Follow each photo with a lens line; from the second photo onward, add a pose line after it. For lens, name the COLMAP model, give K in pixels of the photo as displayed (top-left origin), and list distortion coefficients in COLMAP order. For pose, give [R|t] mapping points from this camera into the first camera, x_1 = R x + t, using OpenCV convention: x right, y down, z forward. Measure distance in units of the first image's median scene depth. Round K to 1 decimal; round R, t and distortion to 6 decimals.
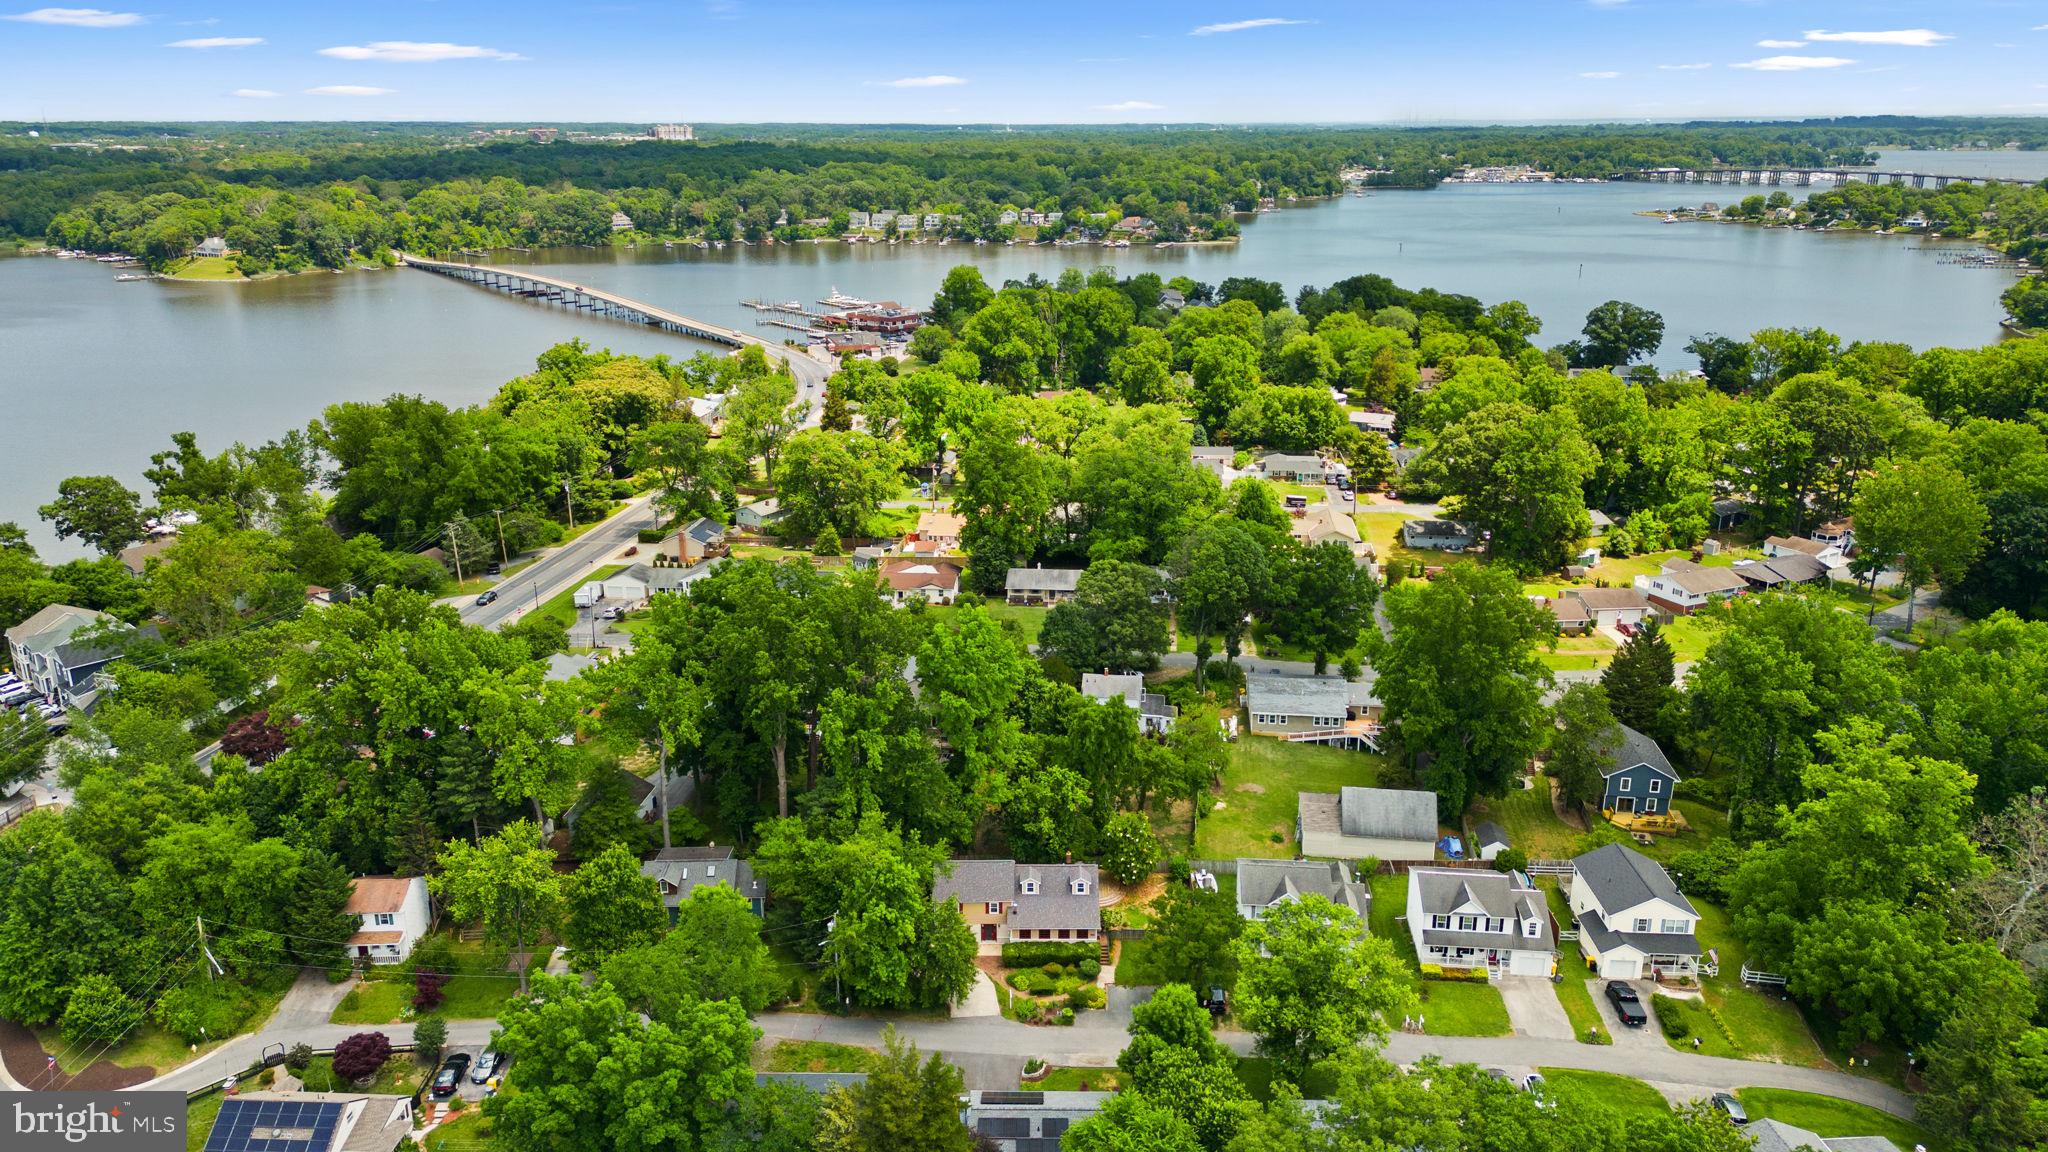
lens RADIAL K [[1444.8, 0, 1024.0], [0, 1444.8, 576.0], [0, 0, 1]] dist [0.097051, -0.101857]
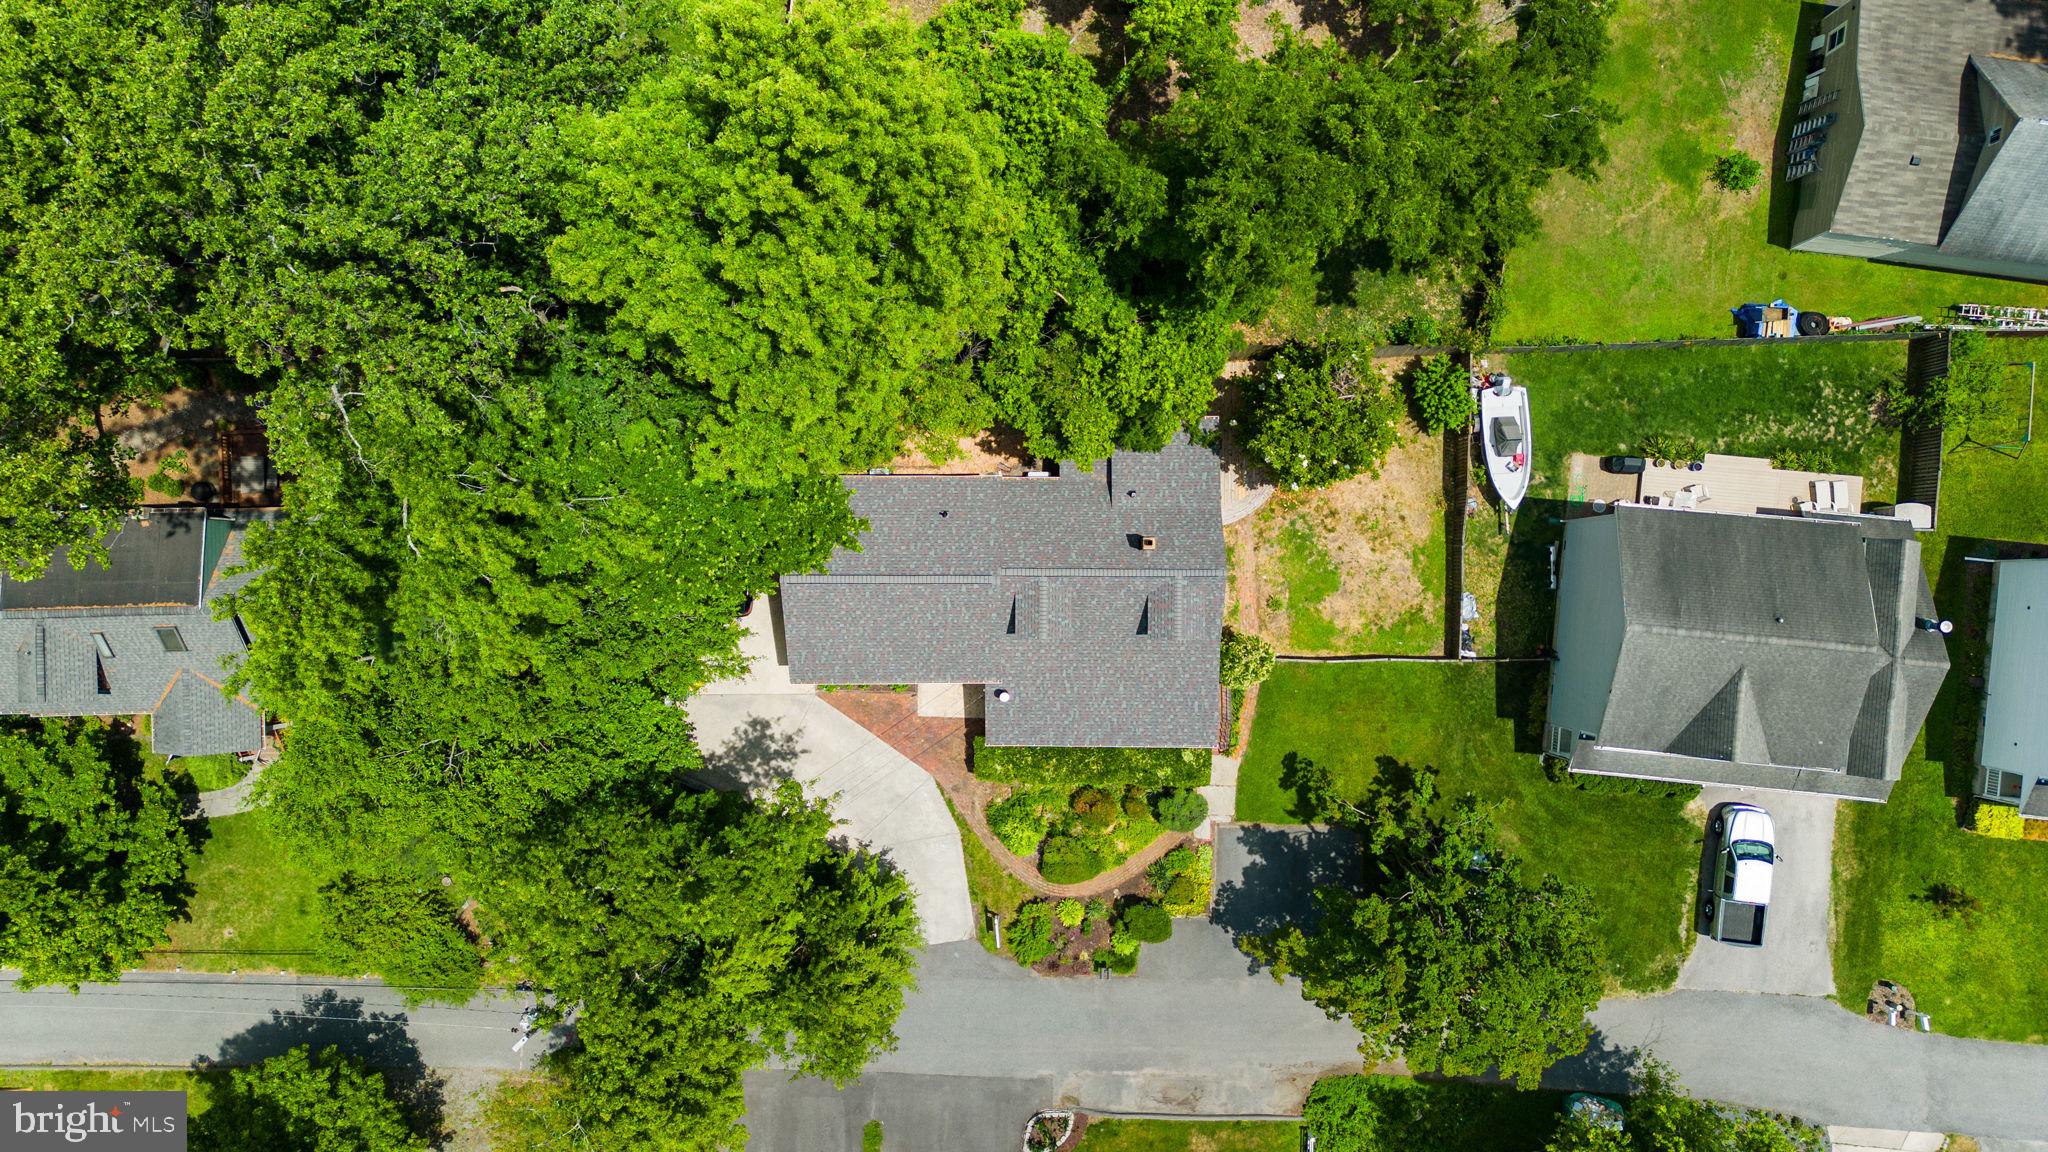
lens RADIAL K [[1444.8, 0, 1024.0], [0, 1444.8, 576.0], [0, 0, 1]] dist [0.097051, -0.101857]
pose [[0.999930, -0.000754, -0.011848, 0.003903], [0.011504, 0.308263, 0.951232, -0.149679], [0.002936, -0.951301, 0.308250, 0.878596]]
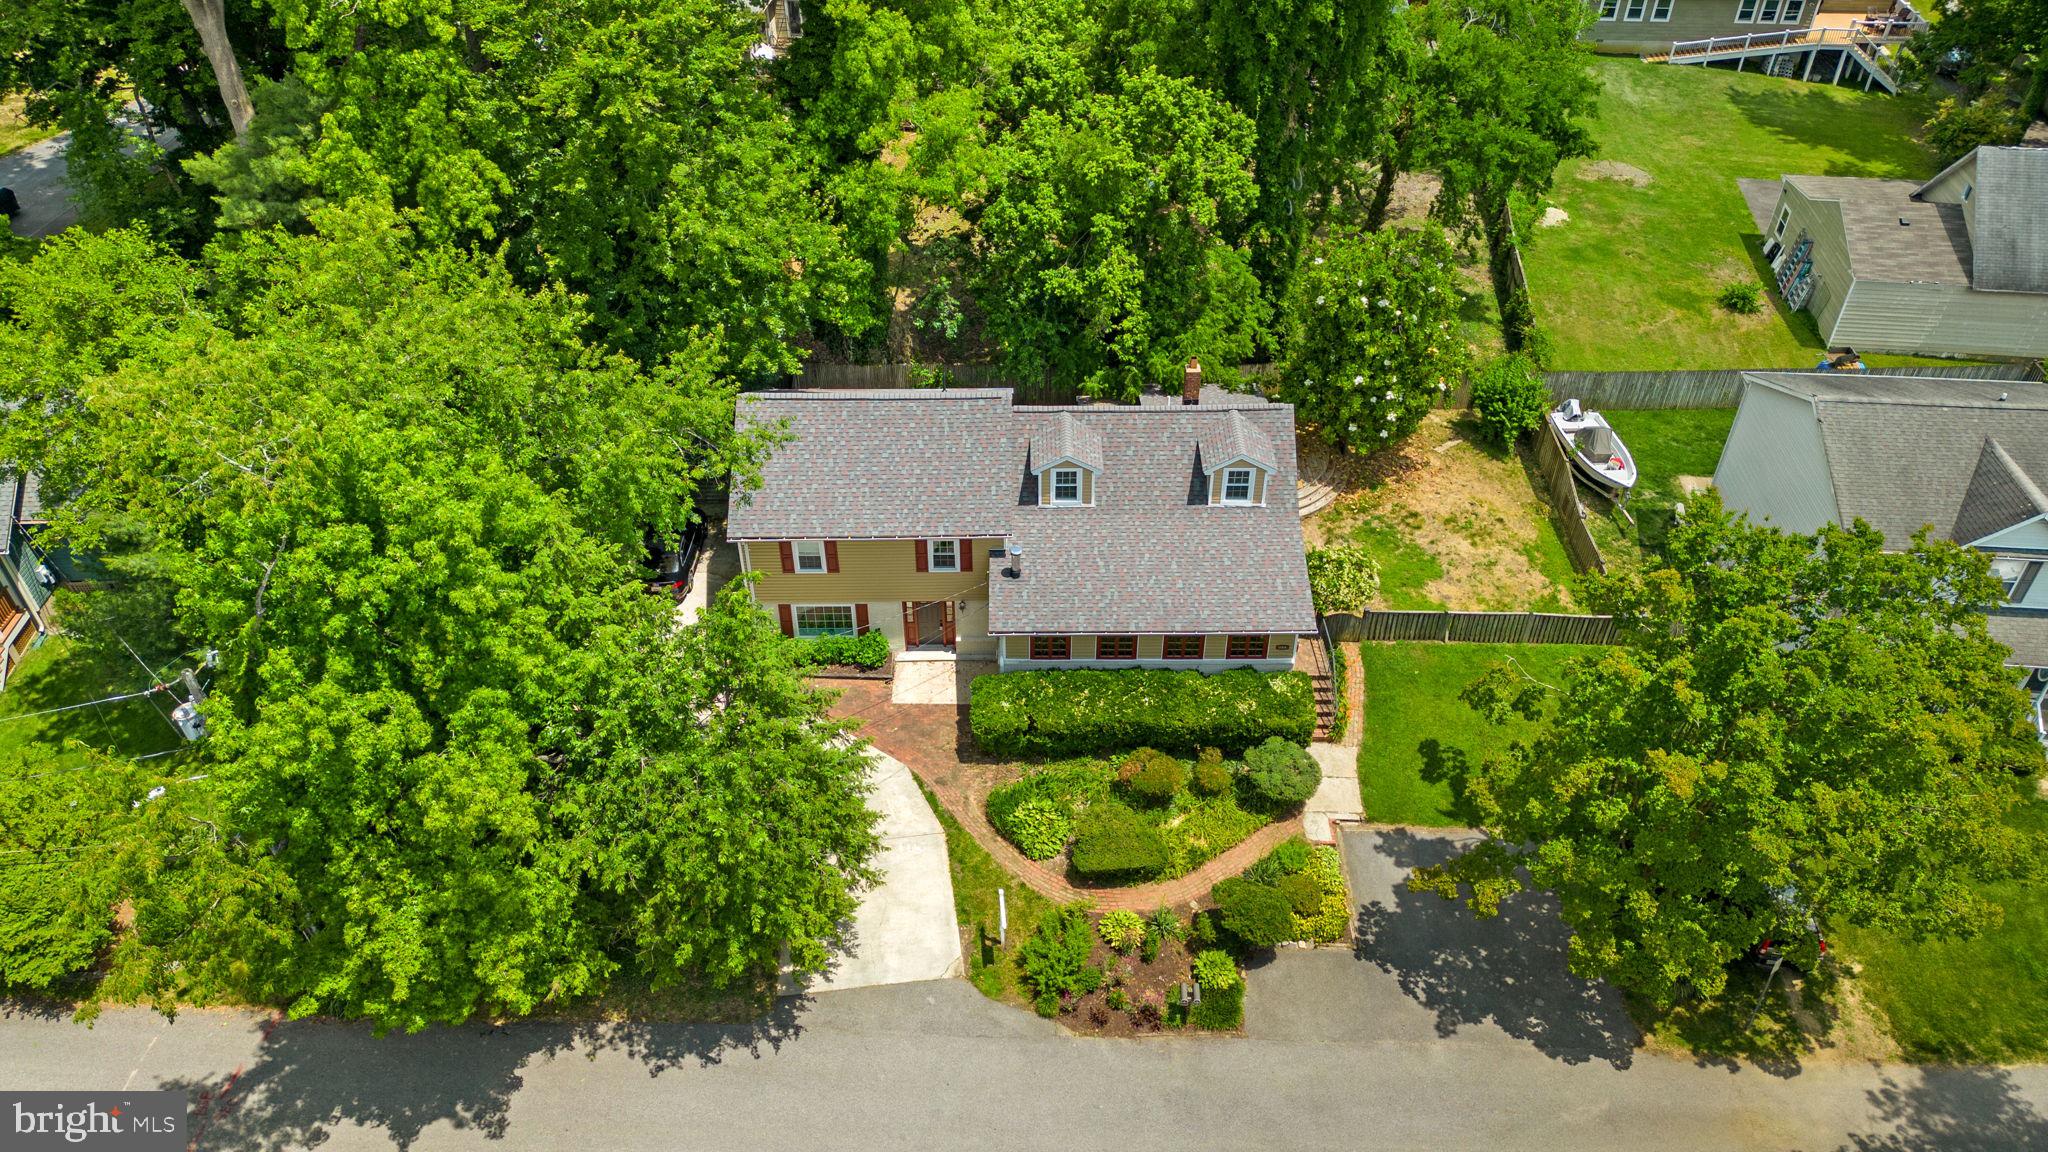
lens RADIAL K [[1444.8, 0, 1024.0], [0, 1444.8, 576.0], [0, 0, 1]] dist [0.097051, -0.101857]
pose [[0.999978, -0.006119, 0.002427, -0.005001], [0.004821, 0.931813, 0.362907, 0.122569], [-0.004482, -0.362887, 0.931822, 0.704668]]
